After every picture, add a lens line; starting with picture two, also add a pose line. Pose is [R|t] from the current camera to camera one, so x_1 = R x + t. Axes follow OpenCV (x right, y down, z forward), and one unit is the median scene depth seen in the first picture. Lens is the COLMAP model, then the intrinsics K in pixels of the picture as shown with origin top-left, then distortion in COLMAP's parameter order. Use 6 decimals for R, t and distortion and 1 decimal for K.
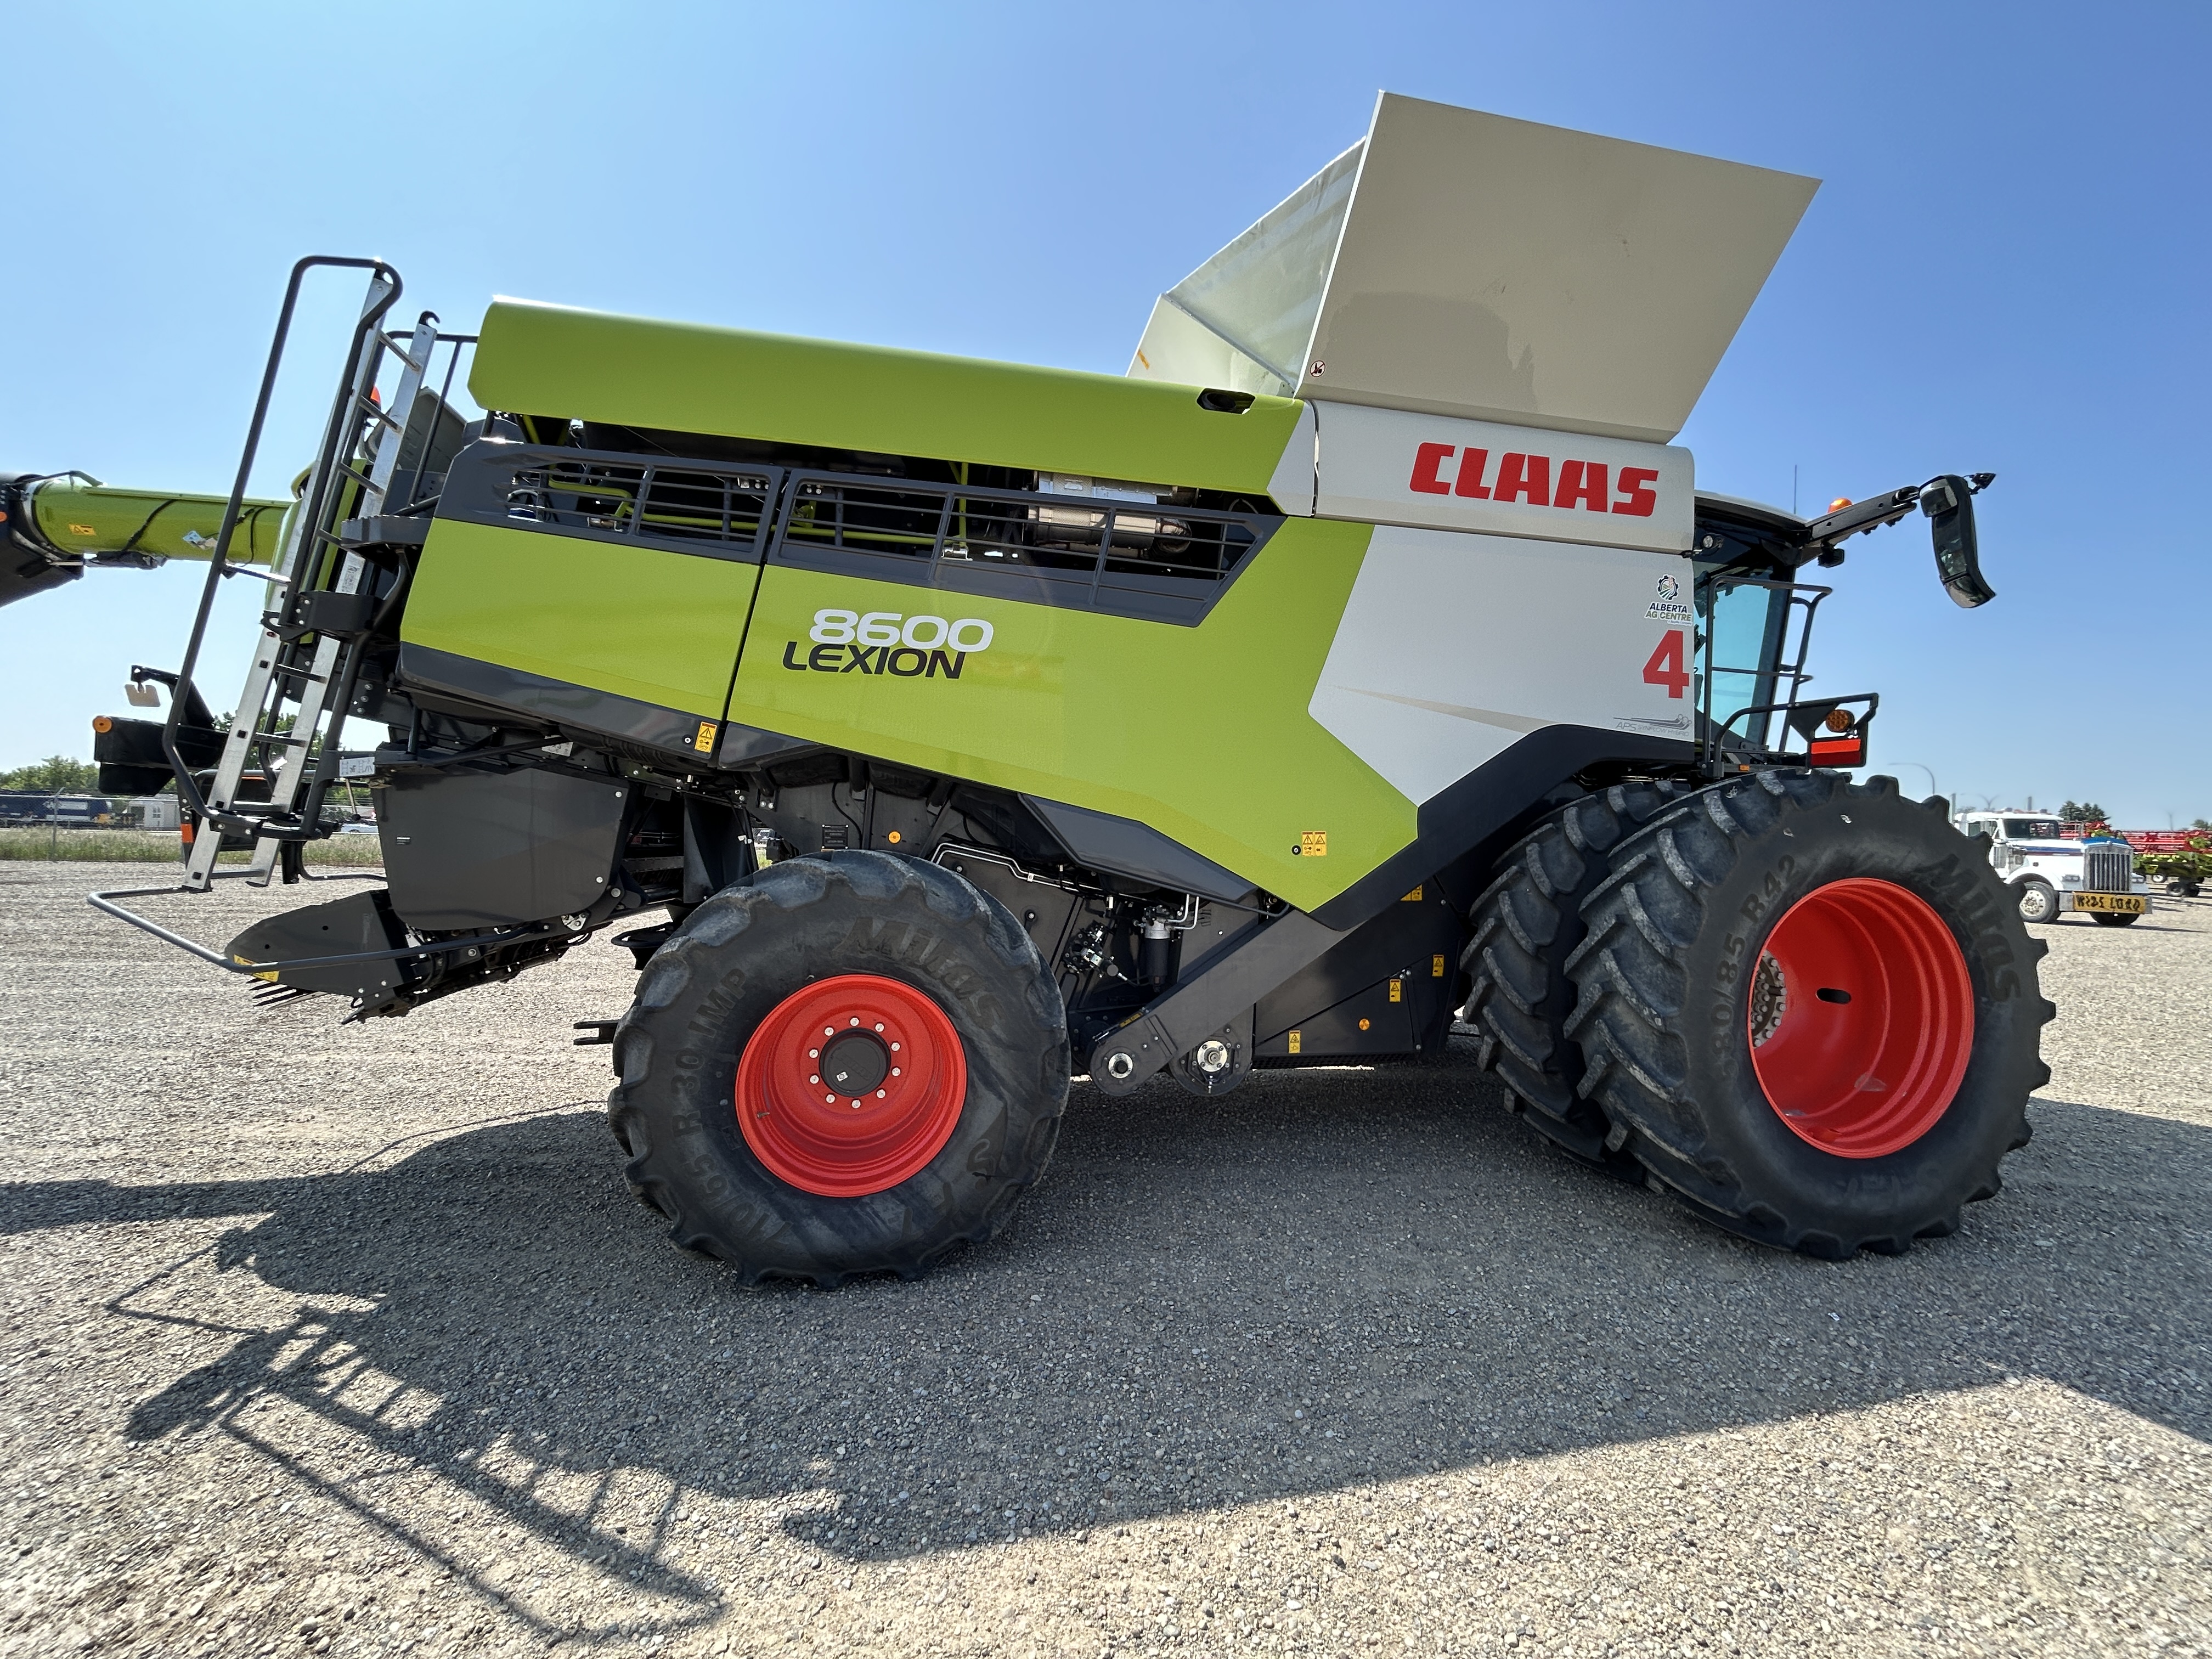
lens RADIAL K [[891.6, 0, 1103.3], [0, 891.6, 826.2], [0, 0, 1]] dist [-0.000485, 0.000184]
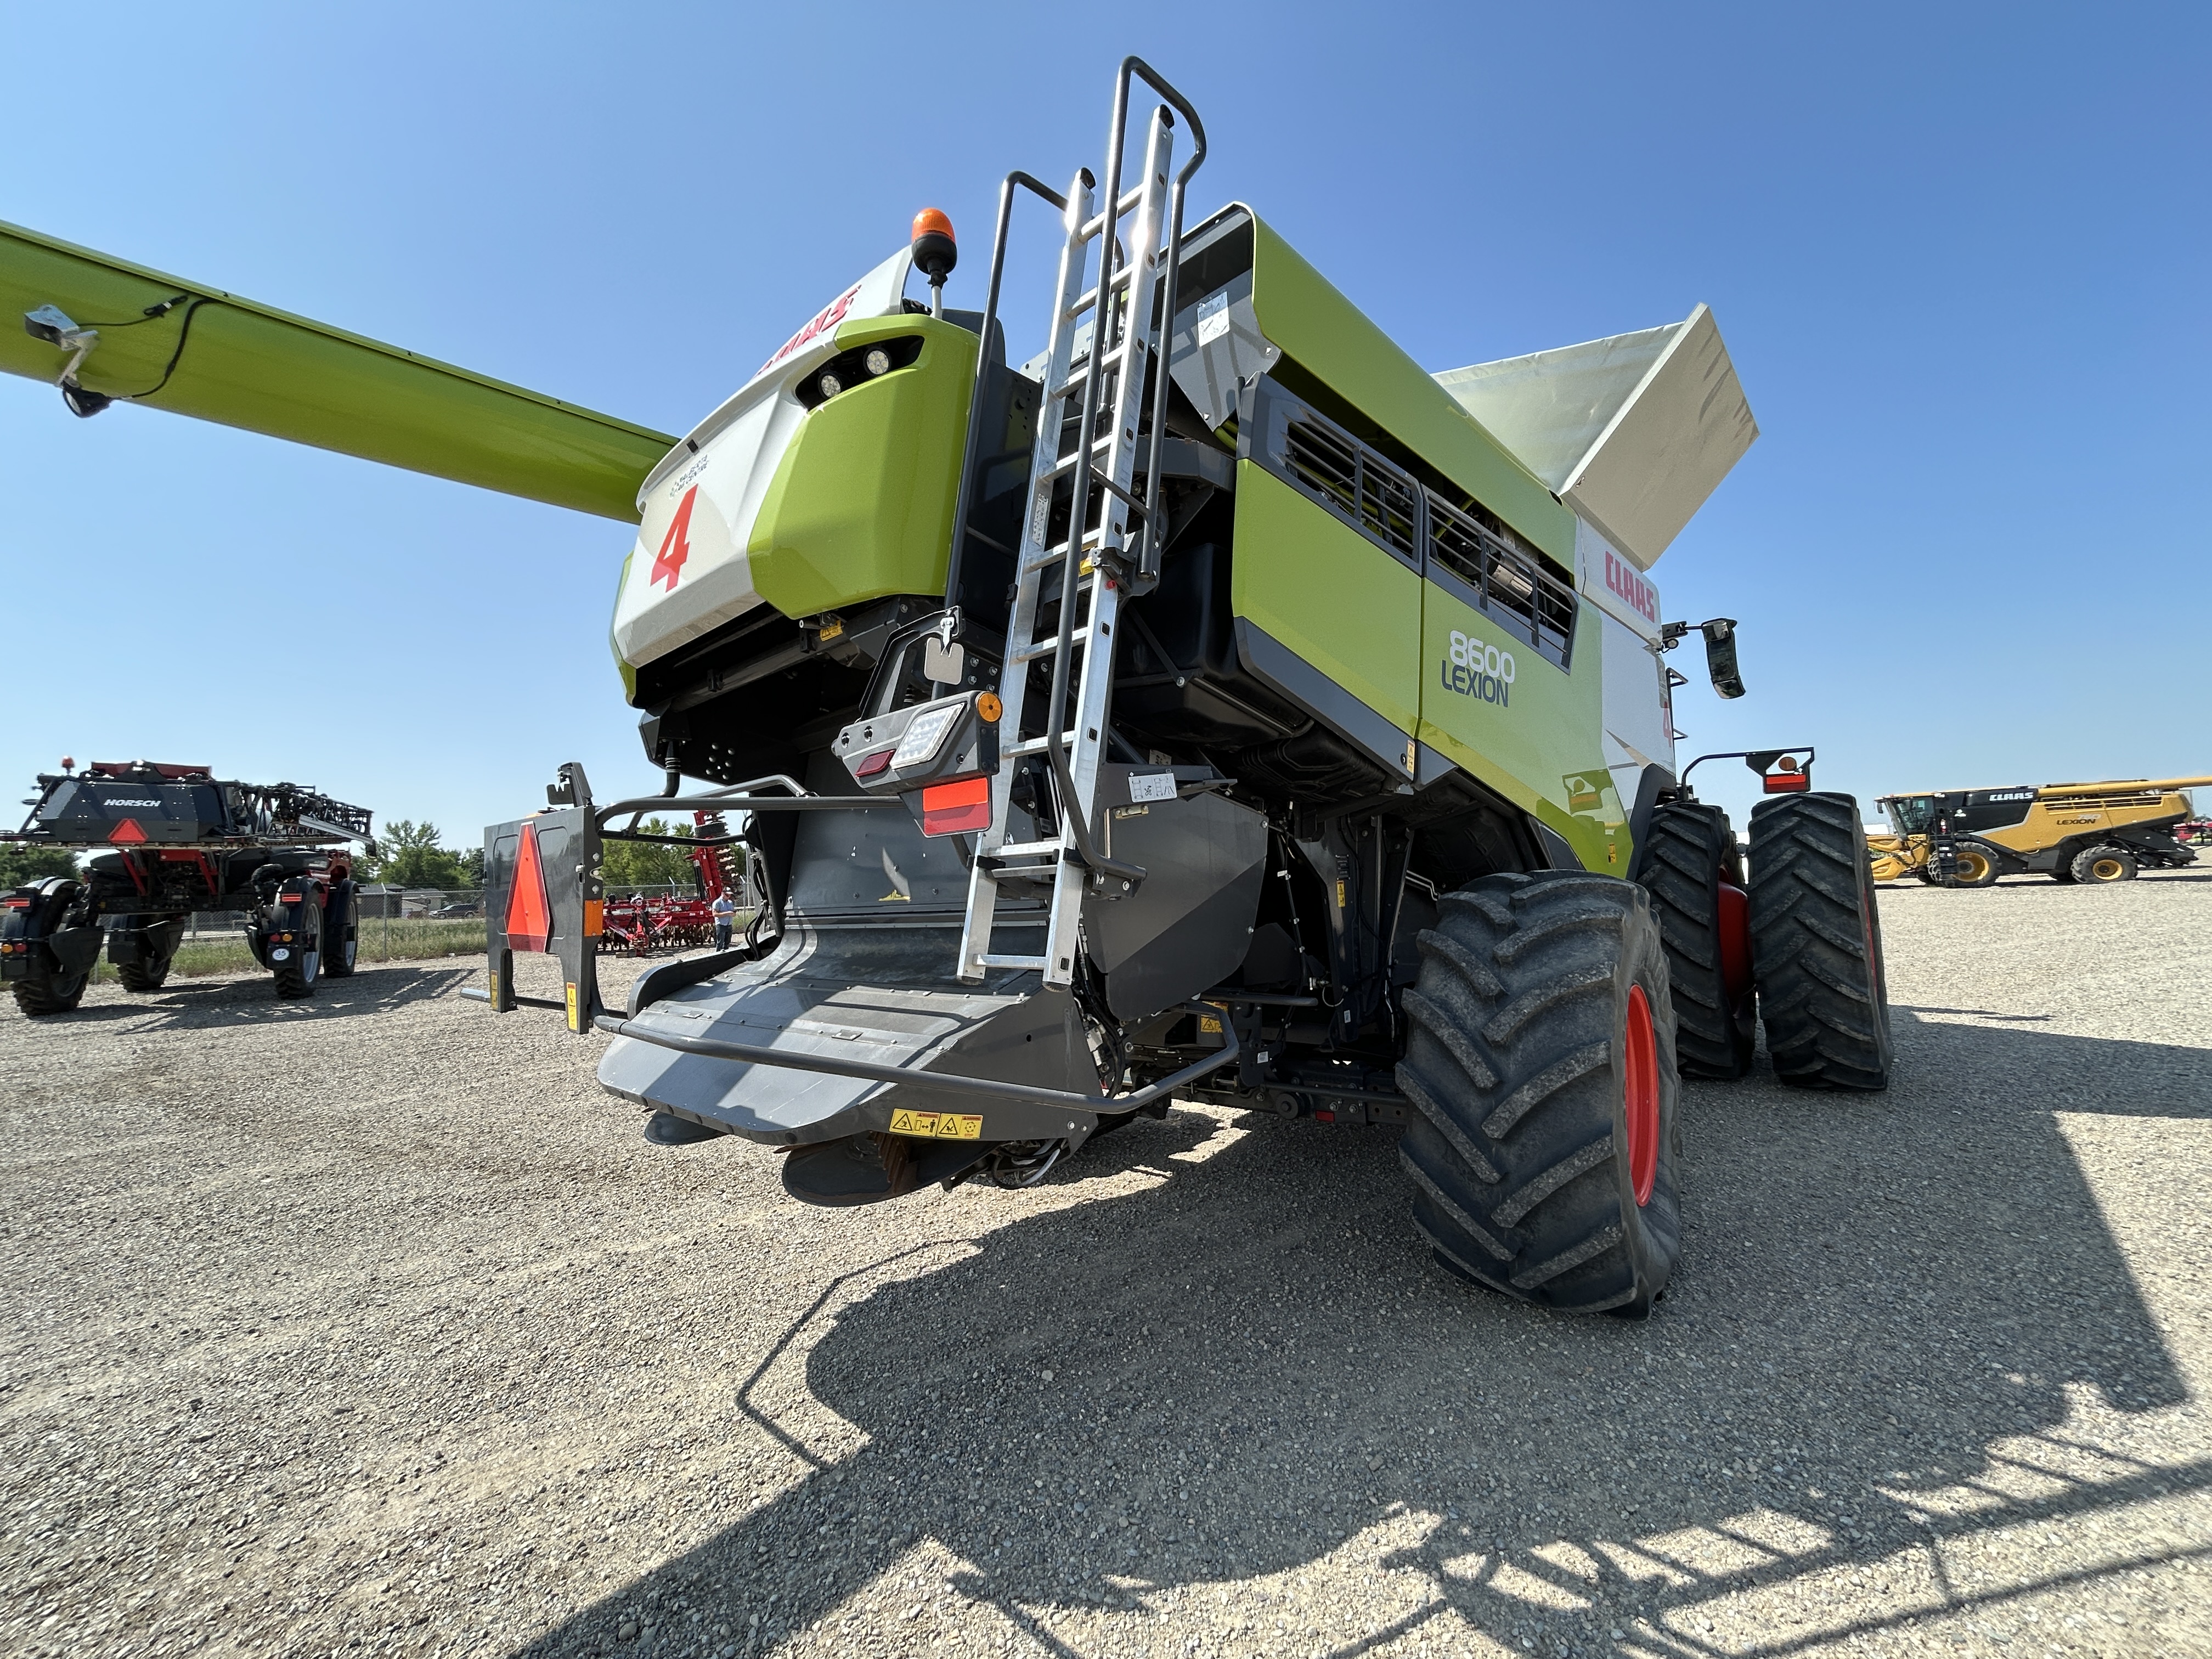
lens RADIAL K [[891.6, 0, 1103.3], [0, 891.6, 826.2], [0, 0, 1]] dist [-0.000485, 0.000184]
pose [[0.812727, -0.021632, 0.582244, -1.249854], [0.052598, 0.997954, -0.036343, -0.012291], [-0.580266, 0.060162, 0.812202, 0.453547]]
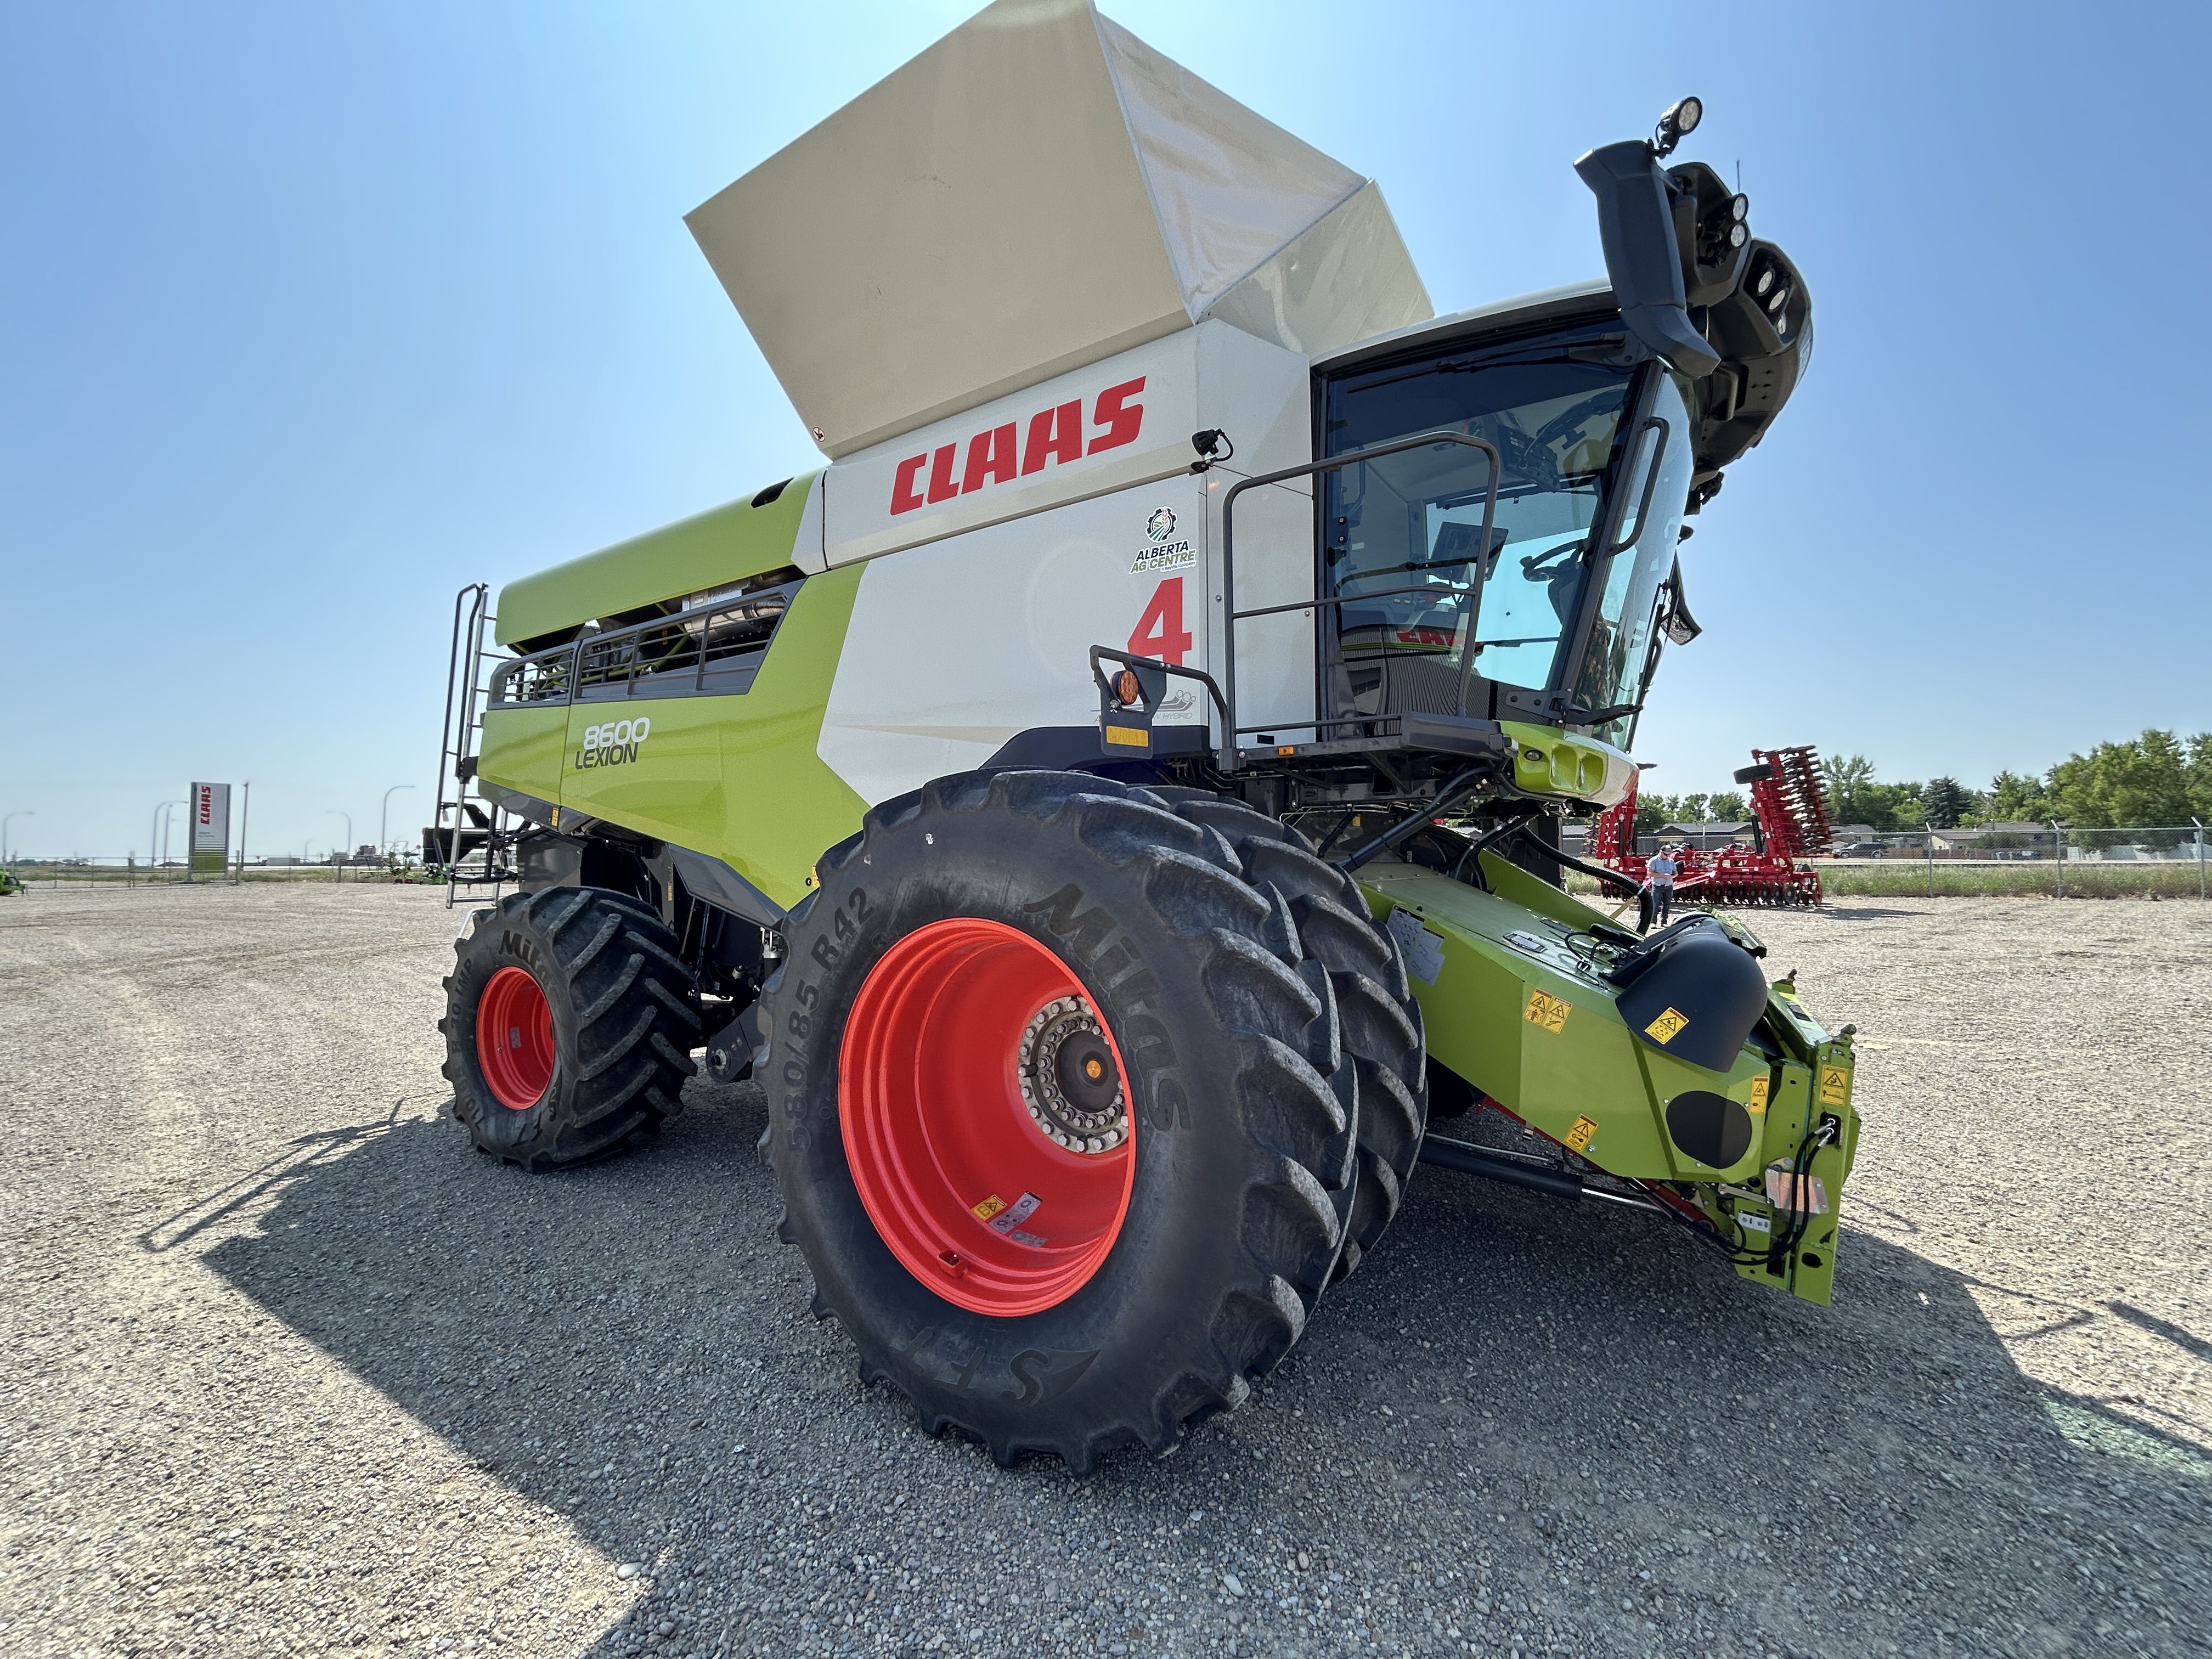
lens RADIAL K [[891.6, 0, 1103.3], [0, 891.6, 826.2], [0, 0, 1]] dist [-0.000485, 0.000184]
pose [[0.710713, -0.052272, -0.701537, 1.418524], [0.036636, 0.998633, -0.037293, 0.014281], [0.702528, 0.000803, 0.711656, 0.554952]]
